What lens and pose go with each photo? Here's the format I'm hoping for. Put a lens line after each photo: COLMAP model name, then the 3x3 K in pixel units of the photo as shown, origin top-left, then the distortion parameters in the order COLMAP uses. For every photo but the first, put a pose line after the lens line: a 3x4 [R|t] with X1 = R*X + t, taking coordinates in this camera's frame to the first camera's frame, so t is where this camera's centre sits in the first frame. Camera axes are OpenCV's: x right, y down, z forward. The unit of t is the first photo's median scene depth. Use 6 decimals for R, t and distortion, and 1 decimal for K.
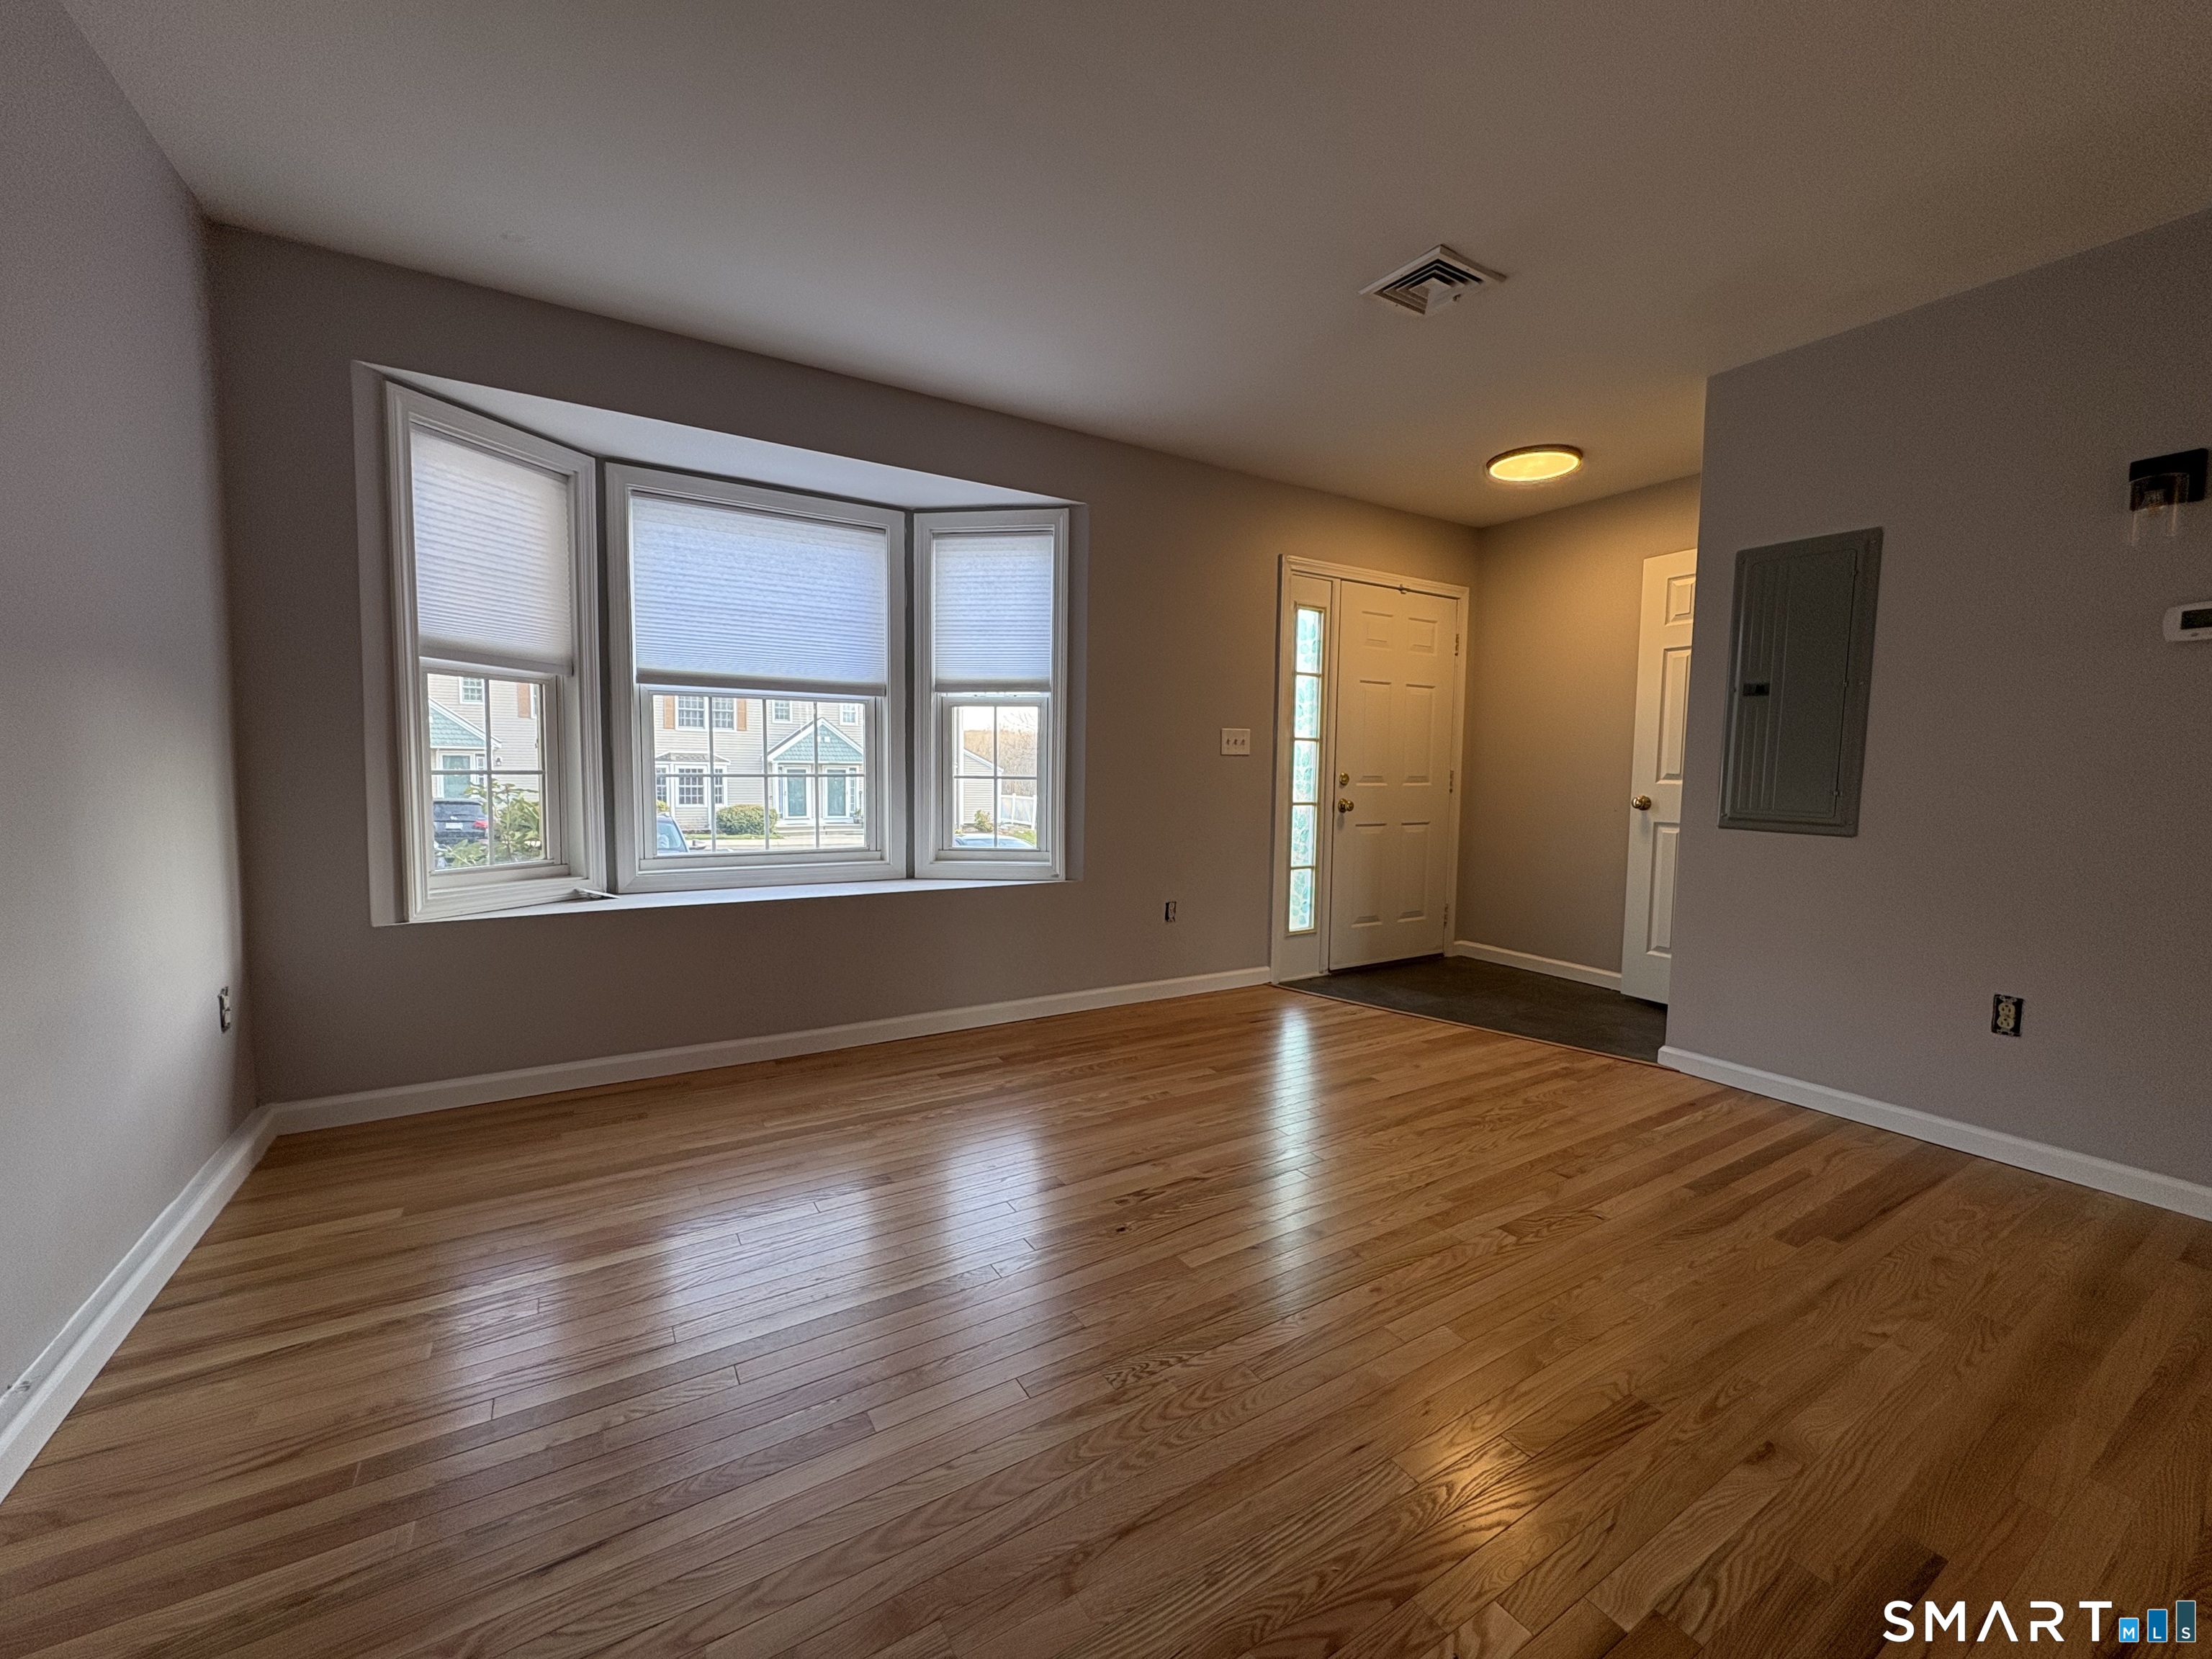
lens RADIAL K [[880.8, 0, 1095.1], [0, 880.8, 828.7], [0, 0, 1]] dist [0.004318, -0.000640]
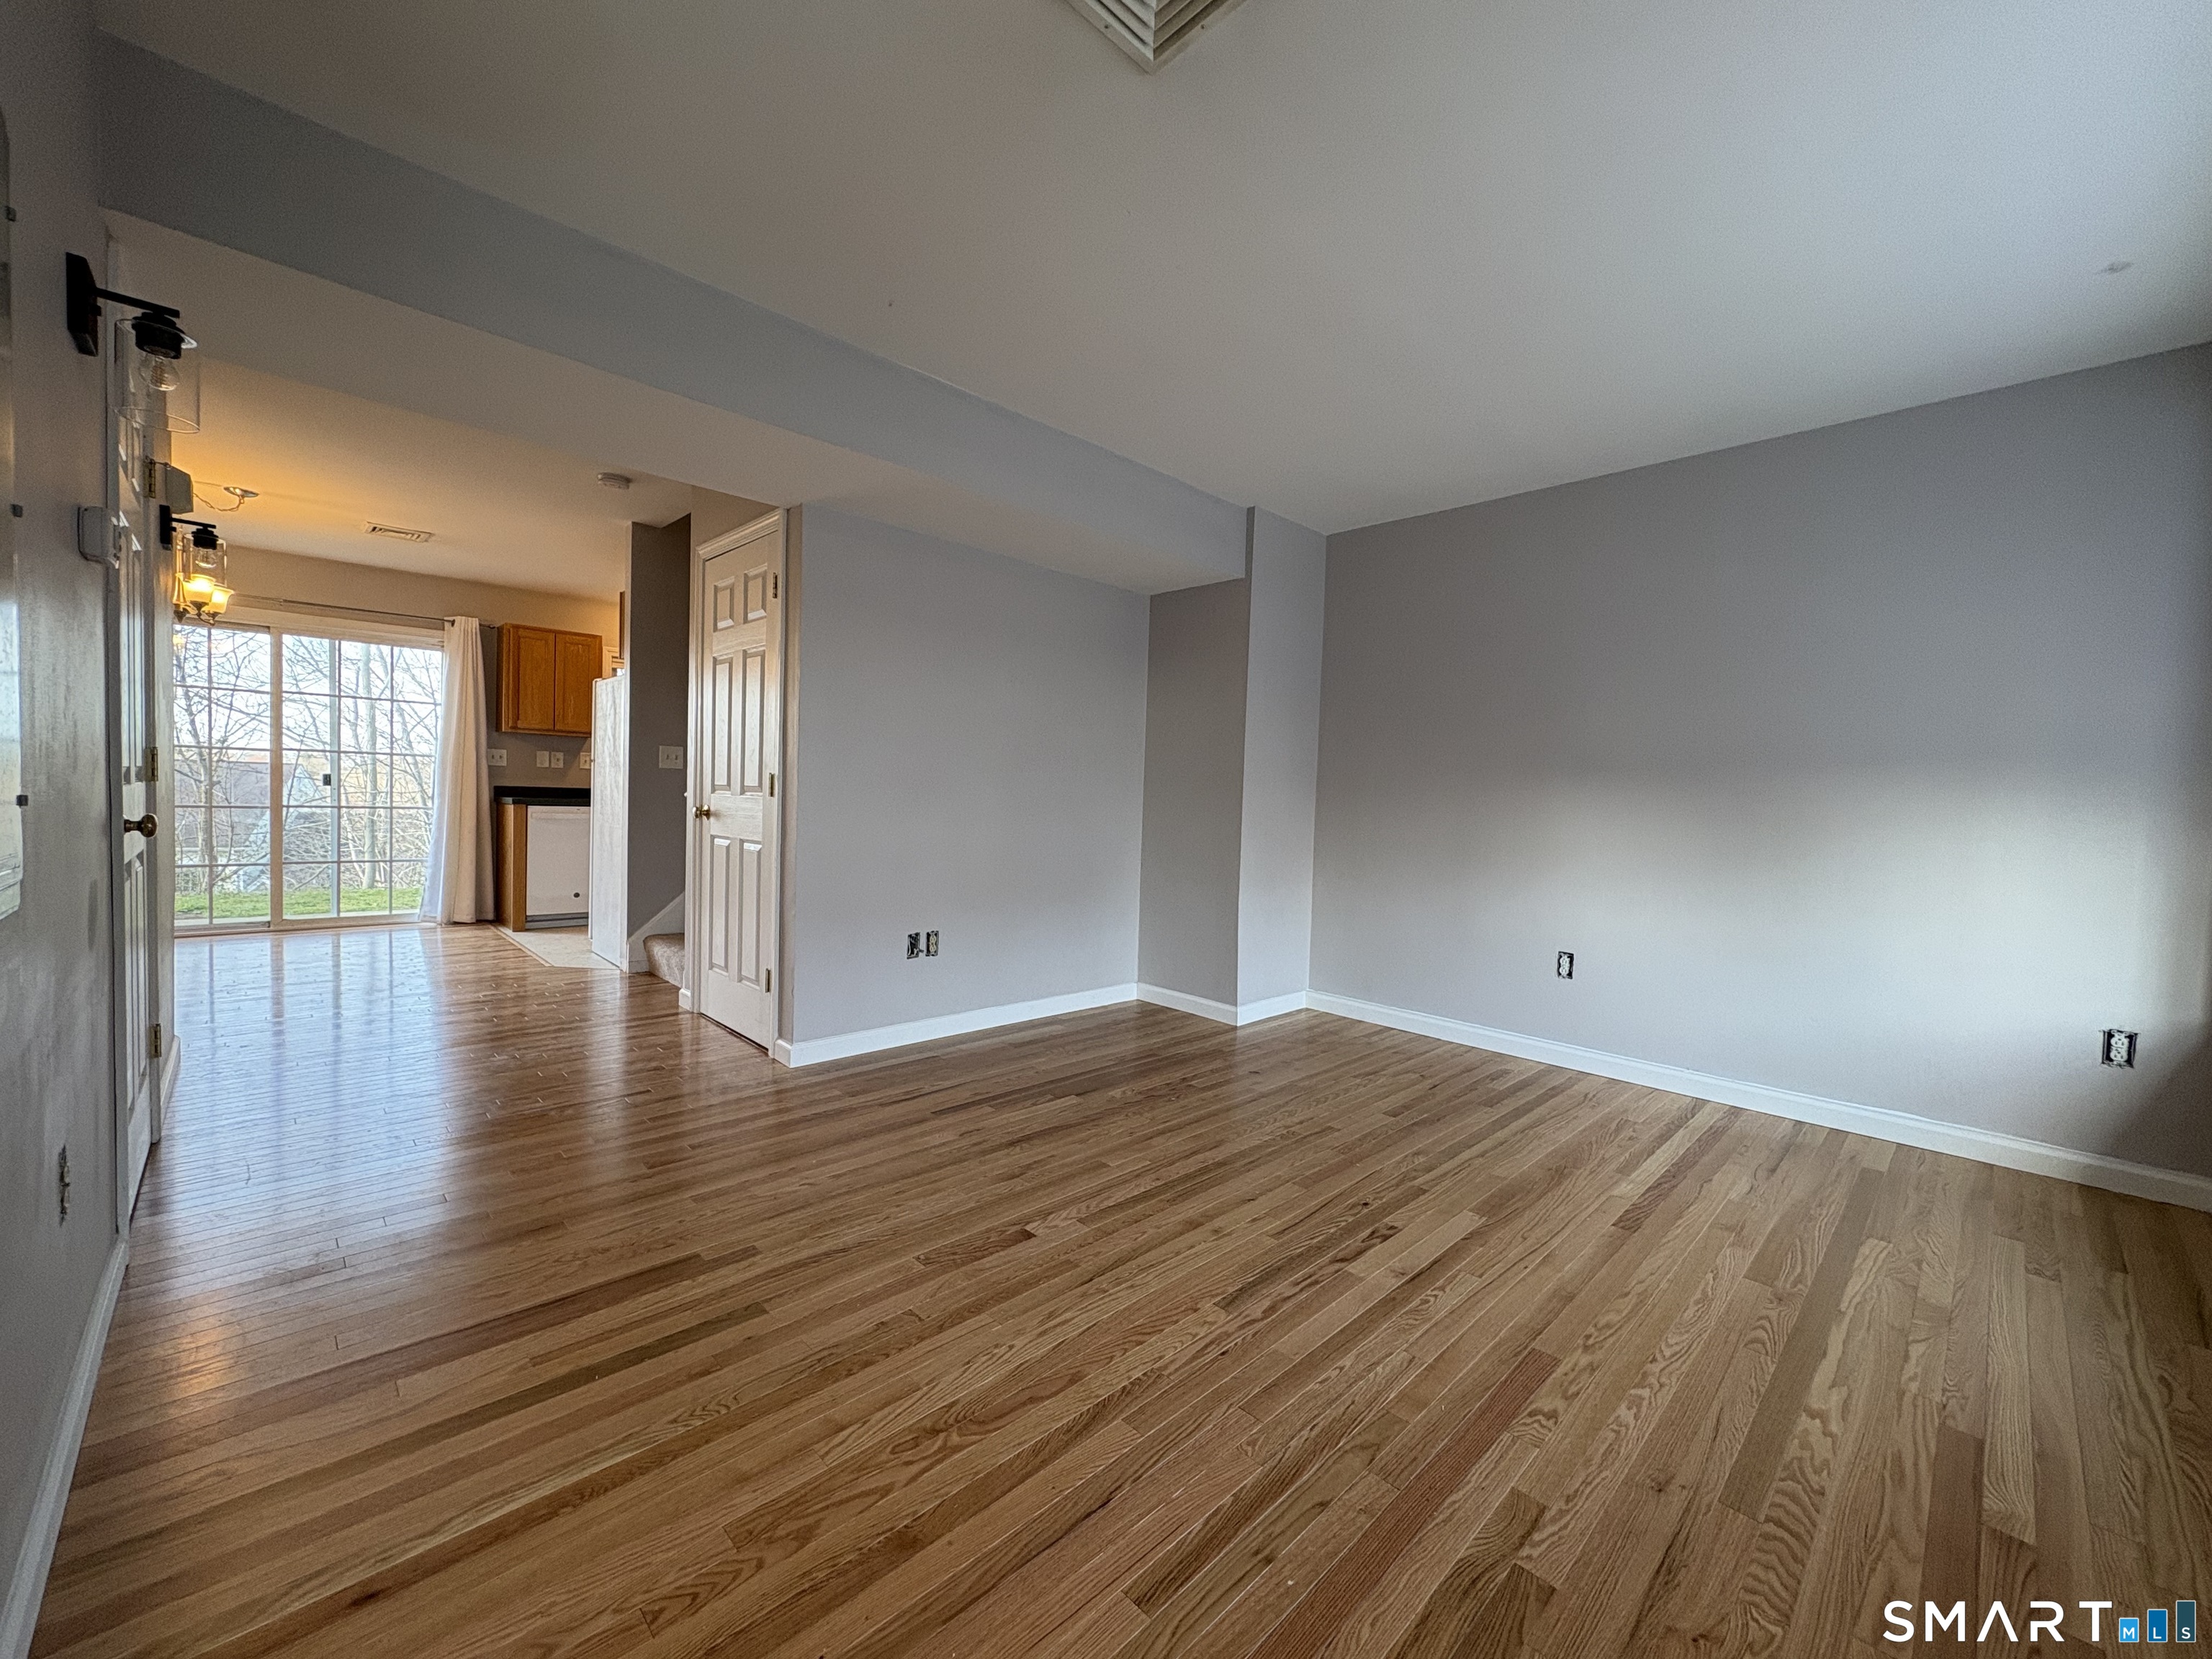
lens RADIAL K [[880.8, 0, 1106.1], [0, 880.8, 825.3], [0, 0, 1]] dist [0.004318, -0.000640]
pose [[-0.972633, -0.040591, -0.228775, 0.483596], [-0.064723, 0.992982, 0.098987, -0.096738], [0.223151, 0.111085, -0.968434, 1.490041]]
